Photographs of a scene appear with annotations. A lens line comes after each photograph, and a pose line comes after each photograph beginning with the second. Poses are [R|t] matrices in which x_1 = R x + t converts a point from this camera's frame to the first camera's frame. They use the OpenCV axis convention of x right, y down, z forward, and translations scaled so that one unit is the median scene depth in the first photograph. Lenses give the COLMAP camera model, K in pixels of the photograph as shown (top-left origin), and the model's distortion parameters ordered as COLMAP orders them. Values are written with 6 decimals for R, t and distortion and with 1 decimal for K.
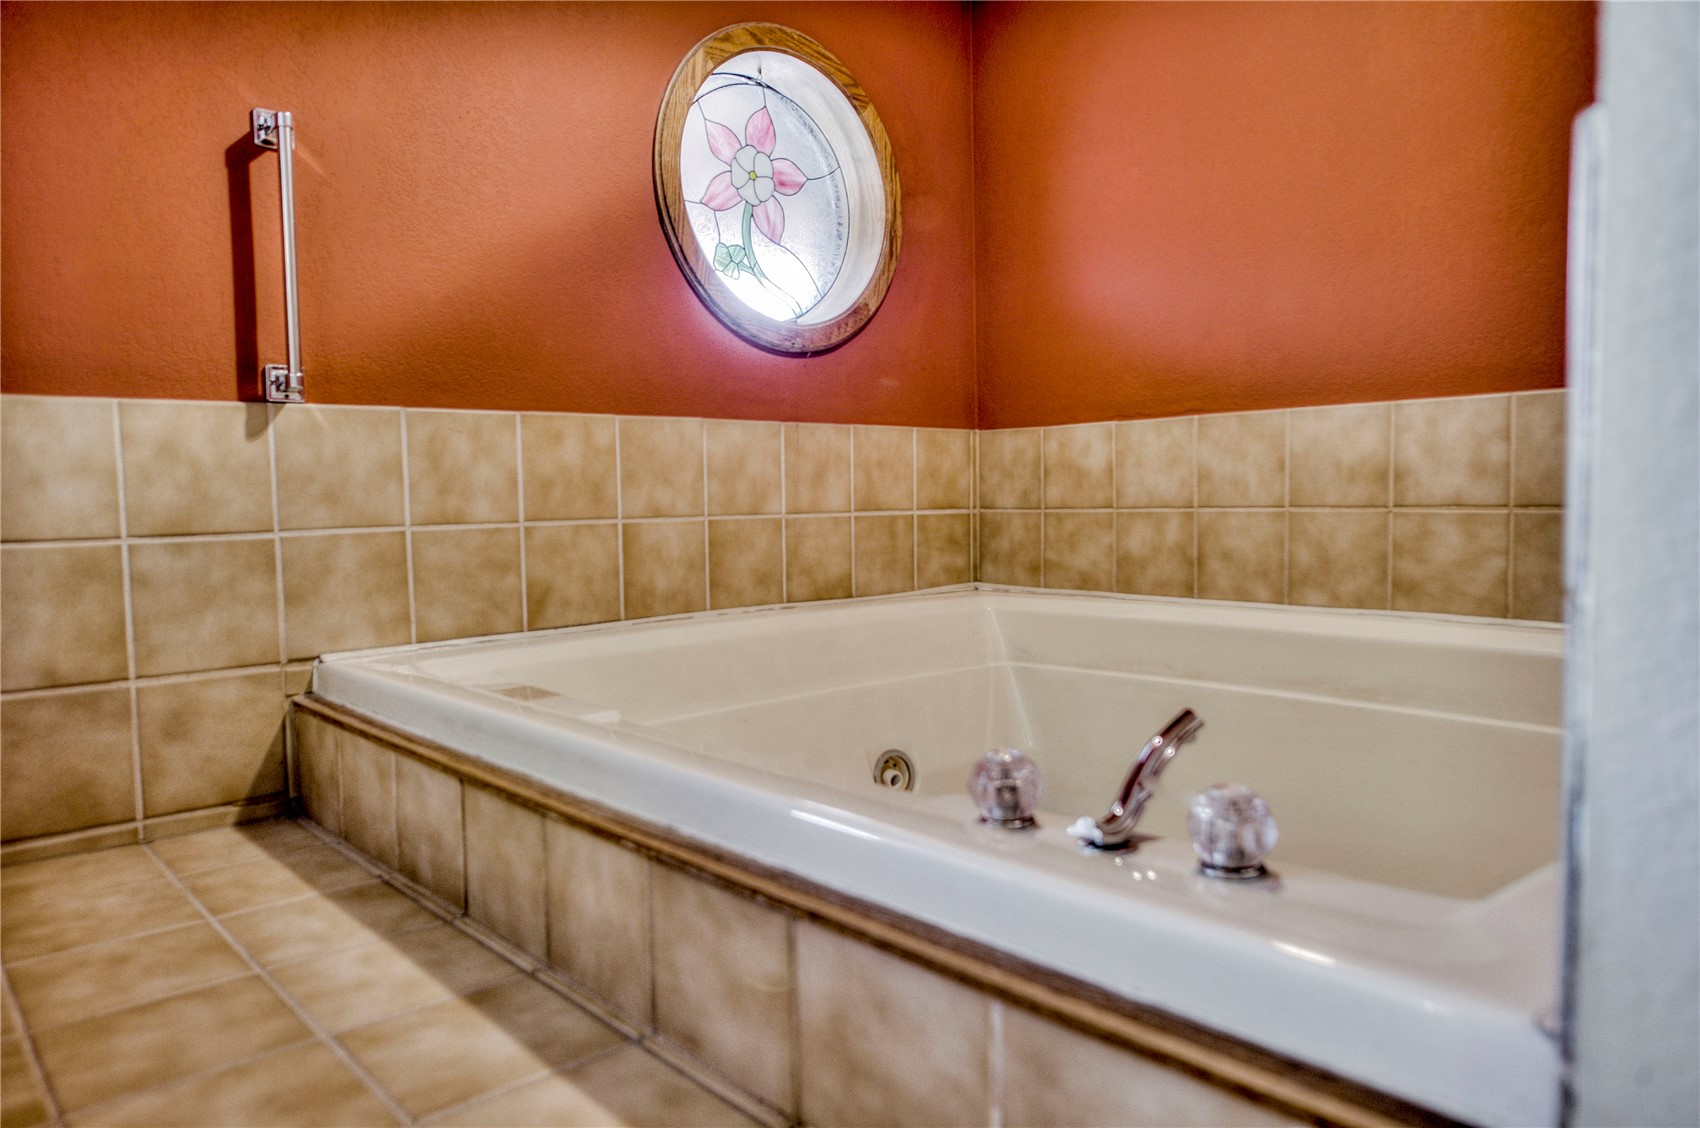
lens RADIAL K [[1149.8, 0, 850.0], [0, 1149.8, 564.0], [0, 0, 1]] dist [0.000987, 0.000390]
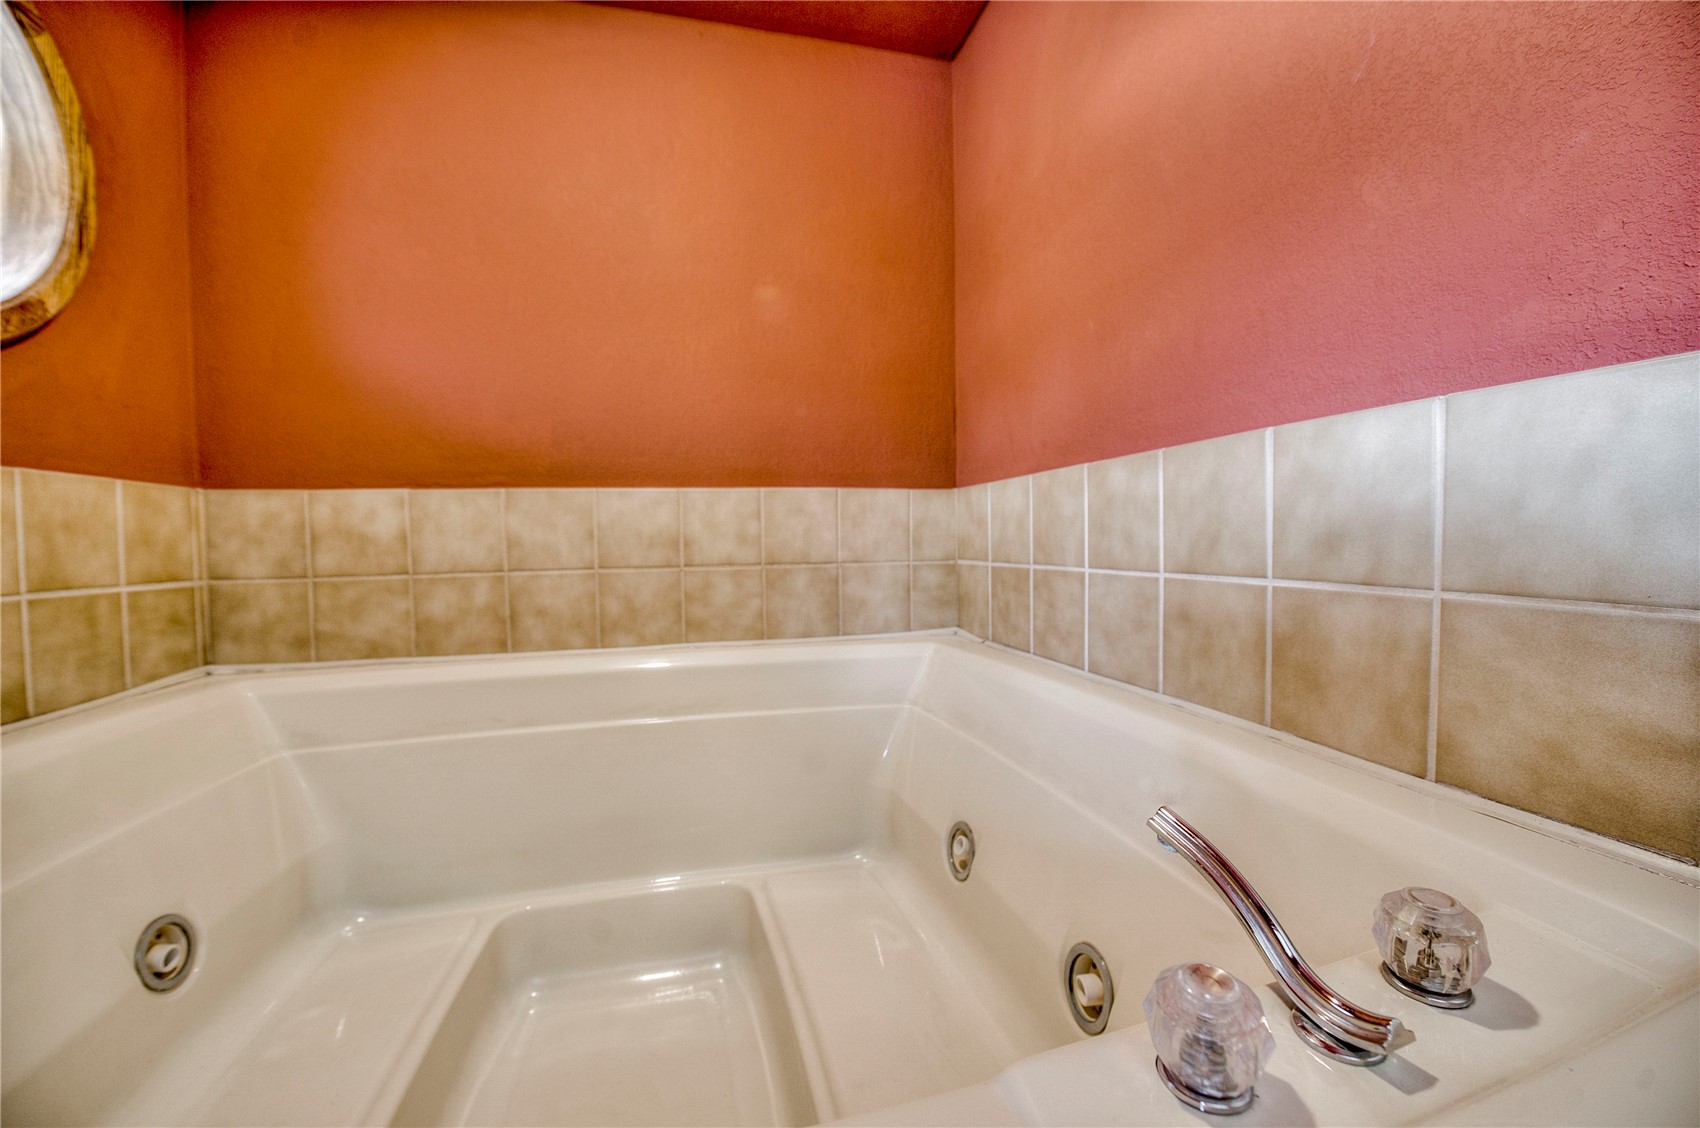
lens RADIAL K [[686.5, 0, 872.0], [0, 686.5, 560.1], [0, 0, 1]] dist [-0.015327, -0.000237]
pose [[0.467701, -0.019095, 0.883680, -0.112683], [0.064191, 0.997860, -0.012412, -0.027477], [-0.881553, 0.062530, 0.467926, 0.357442]]
